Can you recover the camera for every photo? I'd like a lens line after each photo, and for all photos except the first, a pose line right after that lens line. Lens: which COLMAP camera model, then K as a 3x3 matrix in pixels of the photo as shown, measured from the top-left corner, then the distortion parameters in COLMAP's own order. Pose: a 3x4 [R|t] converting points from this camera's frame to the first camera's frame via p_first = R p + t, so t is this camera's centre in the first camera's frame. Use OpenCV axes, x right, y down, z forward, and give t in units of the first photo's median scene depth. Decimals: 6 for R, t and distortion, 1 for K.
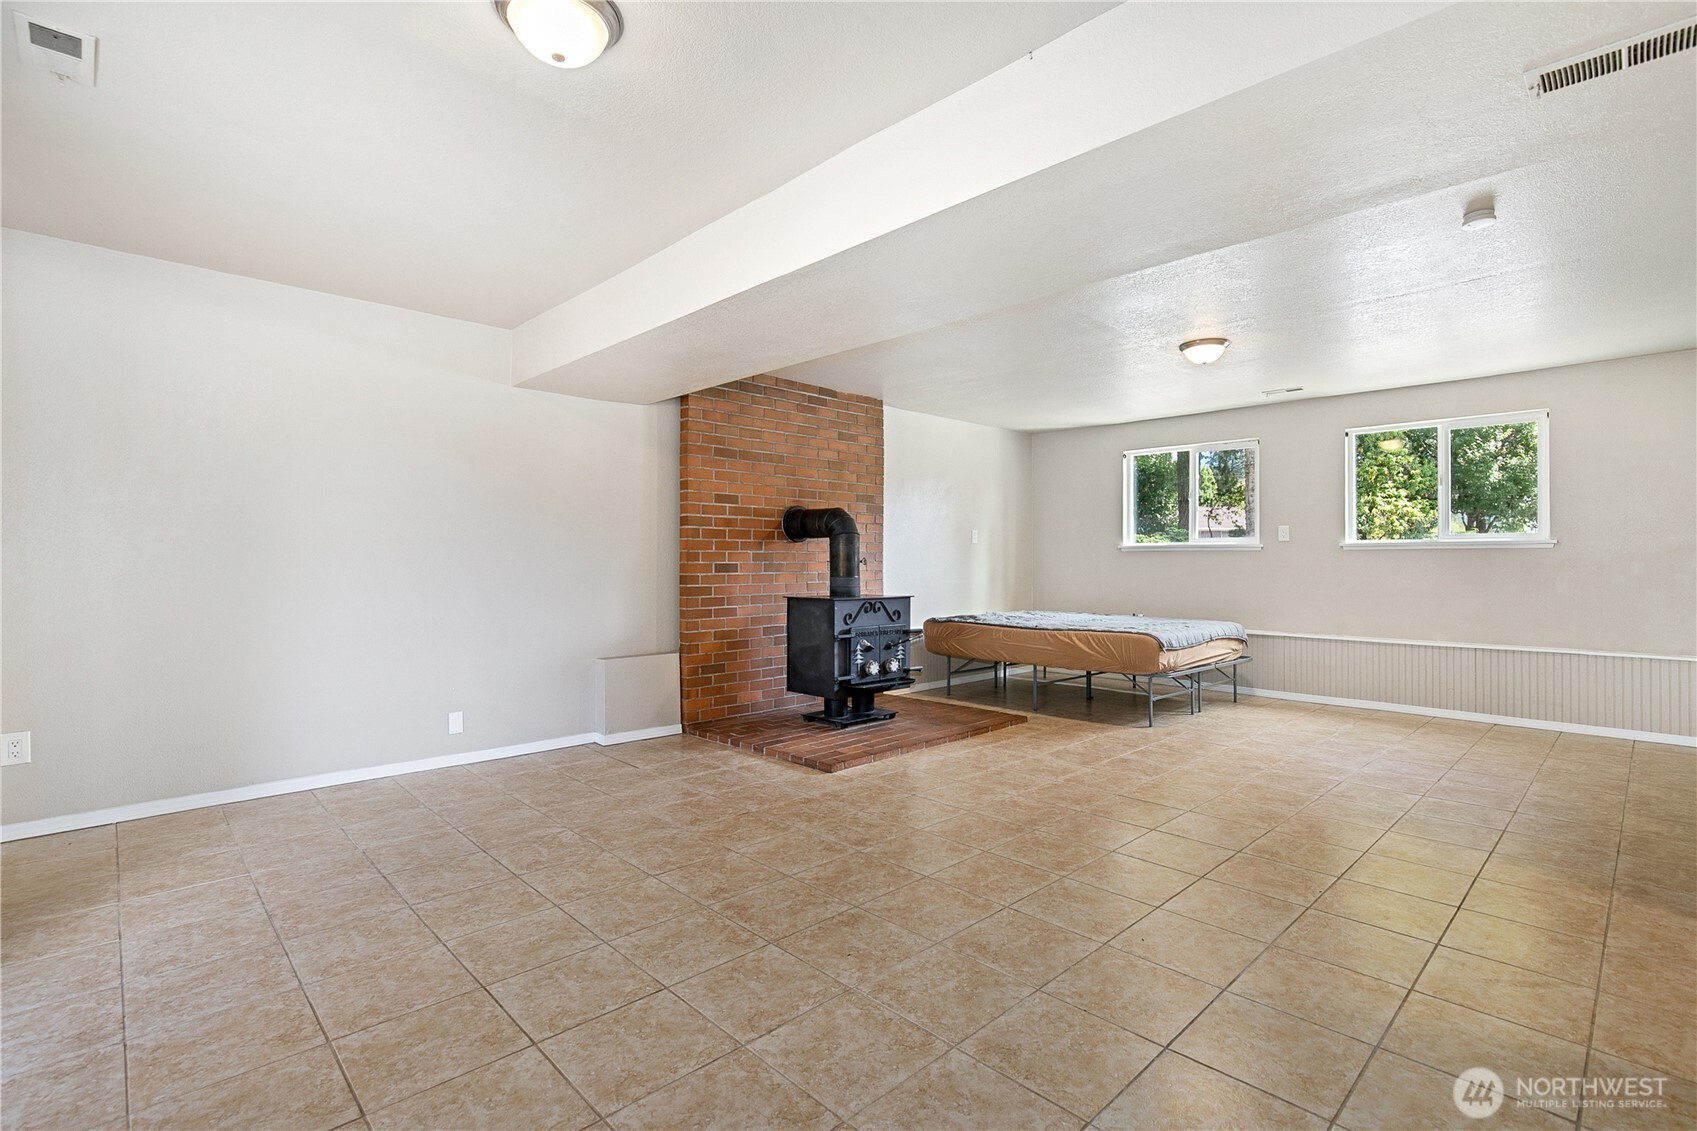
lens RADIAL K [[789.7, 0, 866.0], [0, 789.7, 565.4], [0, 0, 1]] dist [-0.015517, 0.000598]
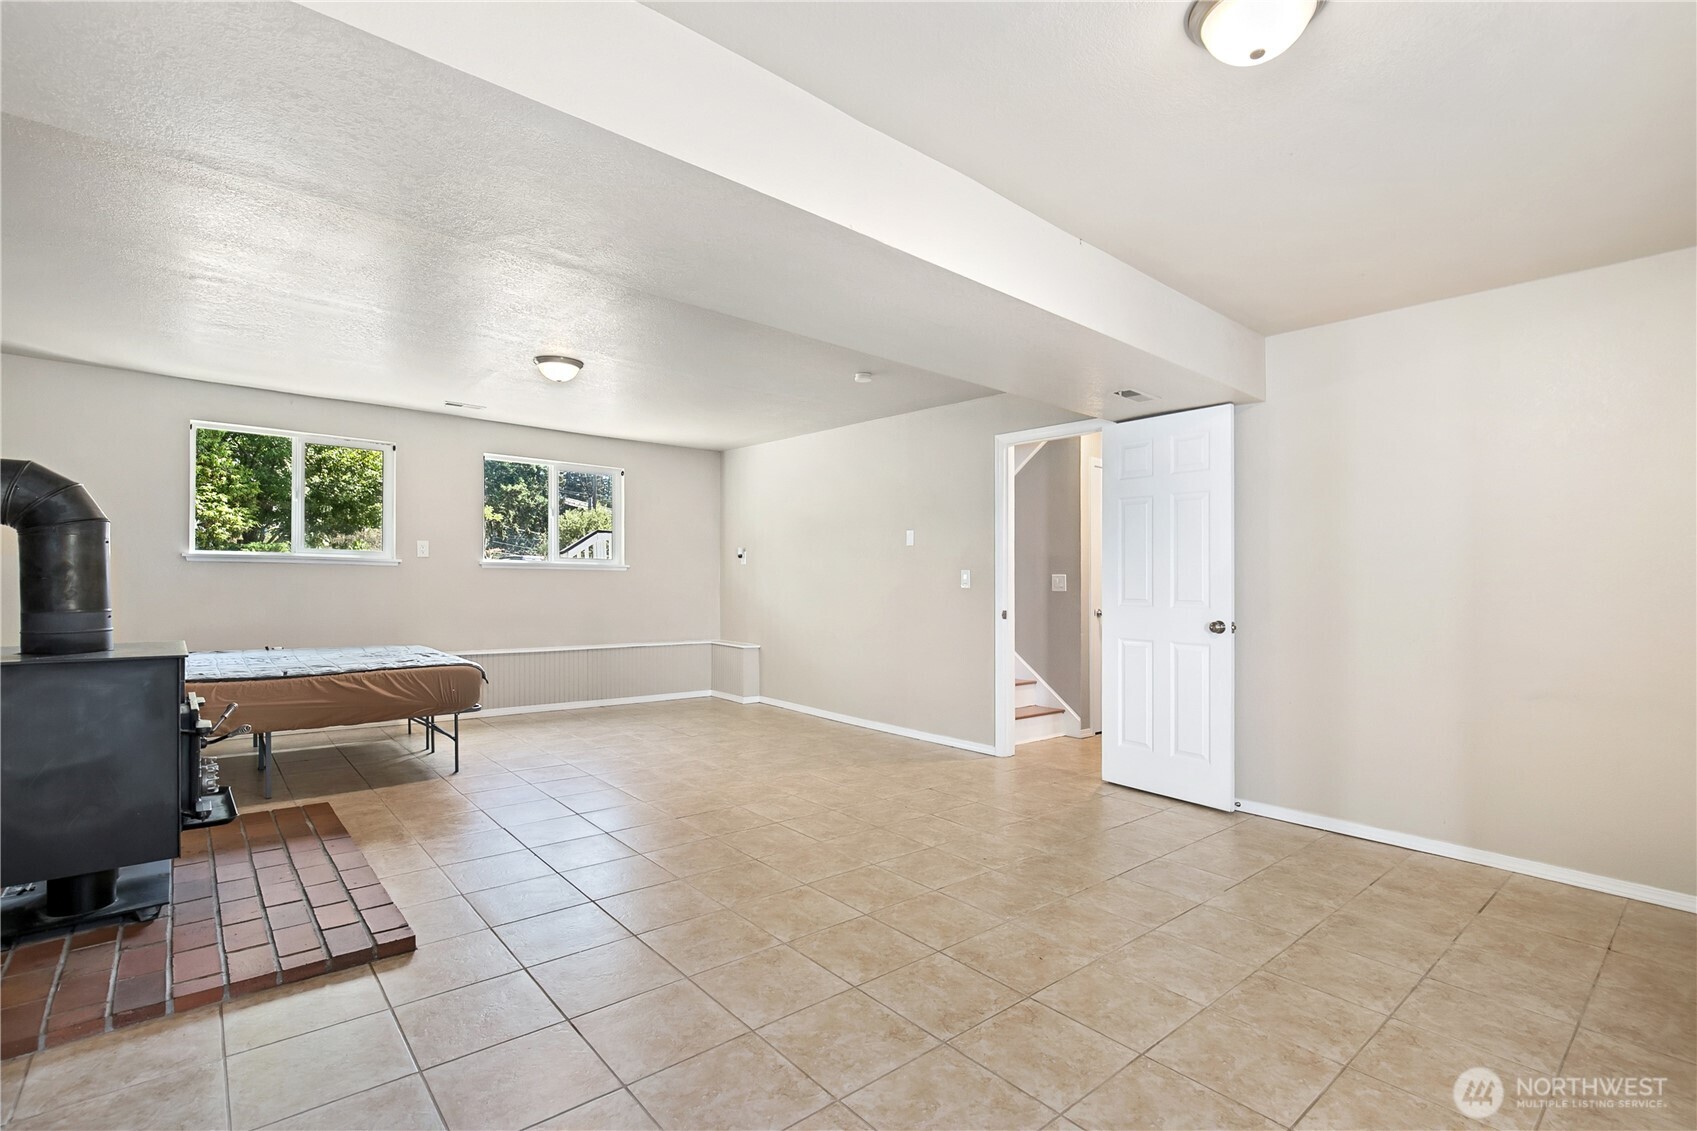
lens RADIAL K [[789.7, 0, 866.0], [0, 789.7, 565.4], [0, 0, 1]] dist [-0.015517, 0.000598]
pose [[0.062750, 0.016009, 0.997901, -0.470267], [-0.006279, 0.999858, -0.015645, -0.010460], [-0.998010, -0.005284, 0.062842, 0.492957]]
